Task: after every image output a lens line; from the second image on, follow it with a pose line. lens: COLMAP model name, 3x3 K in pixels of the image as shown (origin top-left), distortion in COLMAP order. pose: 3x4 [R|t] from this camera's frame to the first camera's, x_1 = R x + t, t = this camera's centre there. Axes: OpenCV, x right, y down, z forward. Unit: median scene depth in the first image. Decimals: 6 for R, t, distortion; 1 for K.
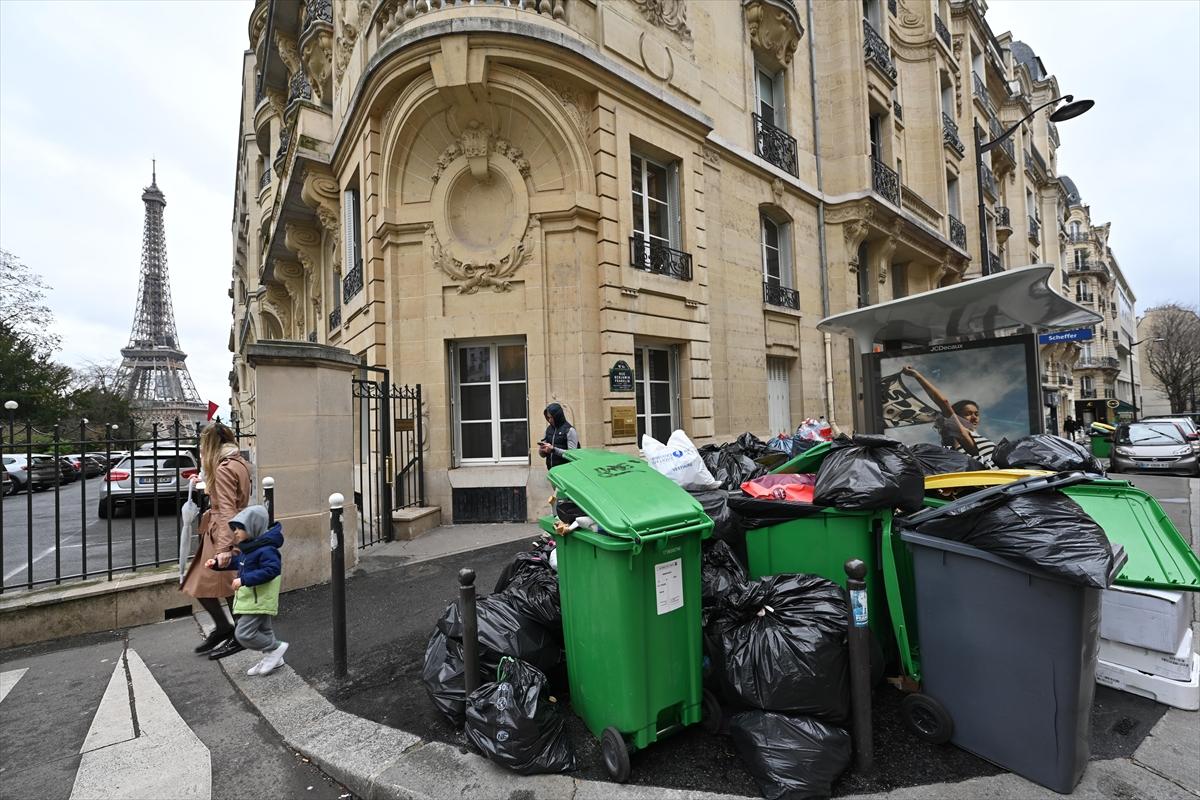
lens RADIAL K [[481.6, 0, 598.9], [0, 481.6, 402.9], [0, 0, 1]] dist [0.000311, -0.000068]
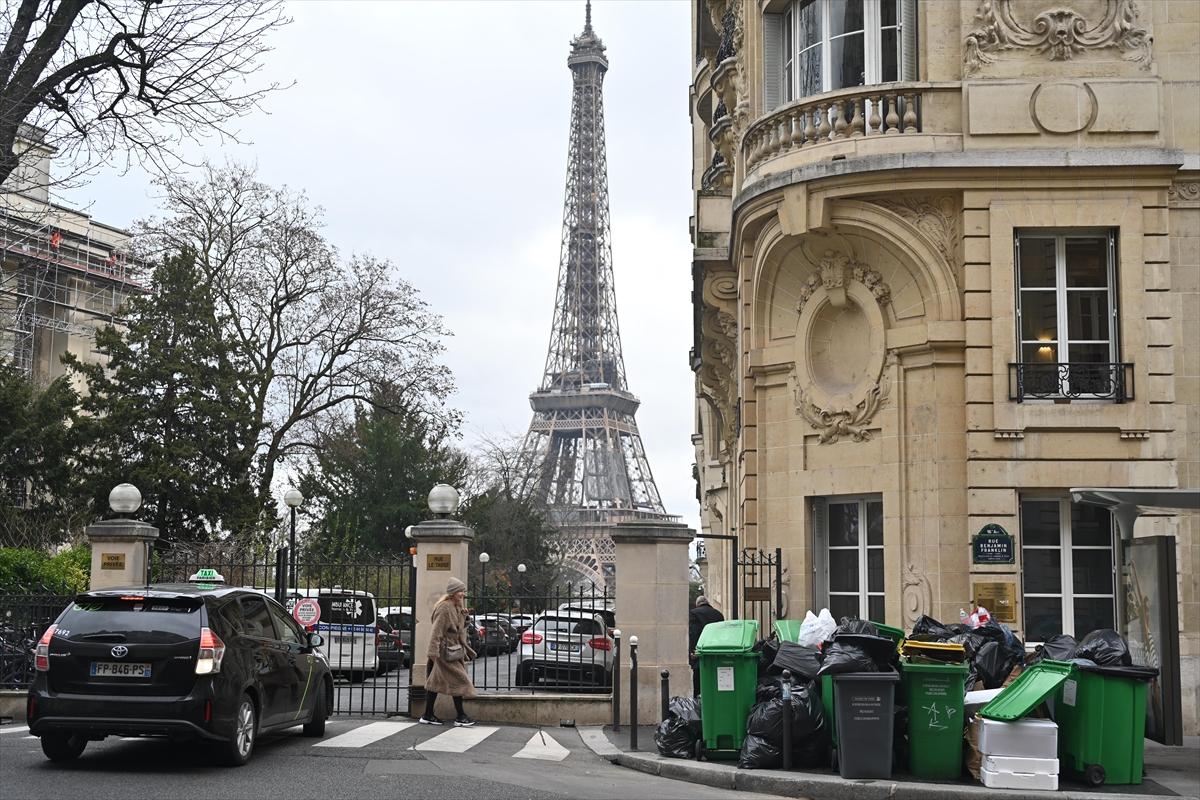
lens RADIAL K [[1345.4, 0, 600.0], [0, 1345.4, 400.0], [0, 0, 1]] dist [0.000913, -0.000026]
pose [[0.745247, -0.050744, -0.664855, 1.041857], [-0.011727, 0.995948, -0.089159, -0.086339], [0.666685, 0.074242, 0.741633, -1.077214]]
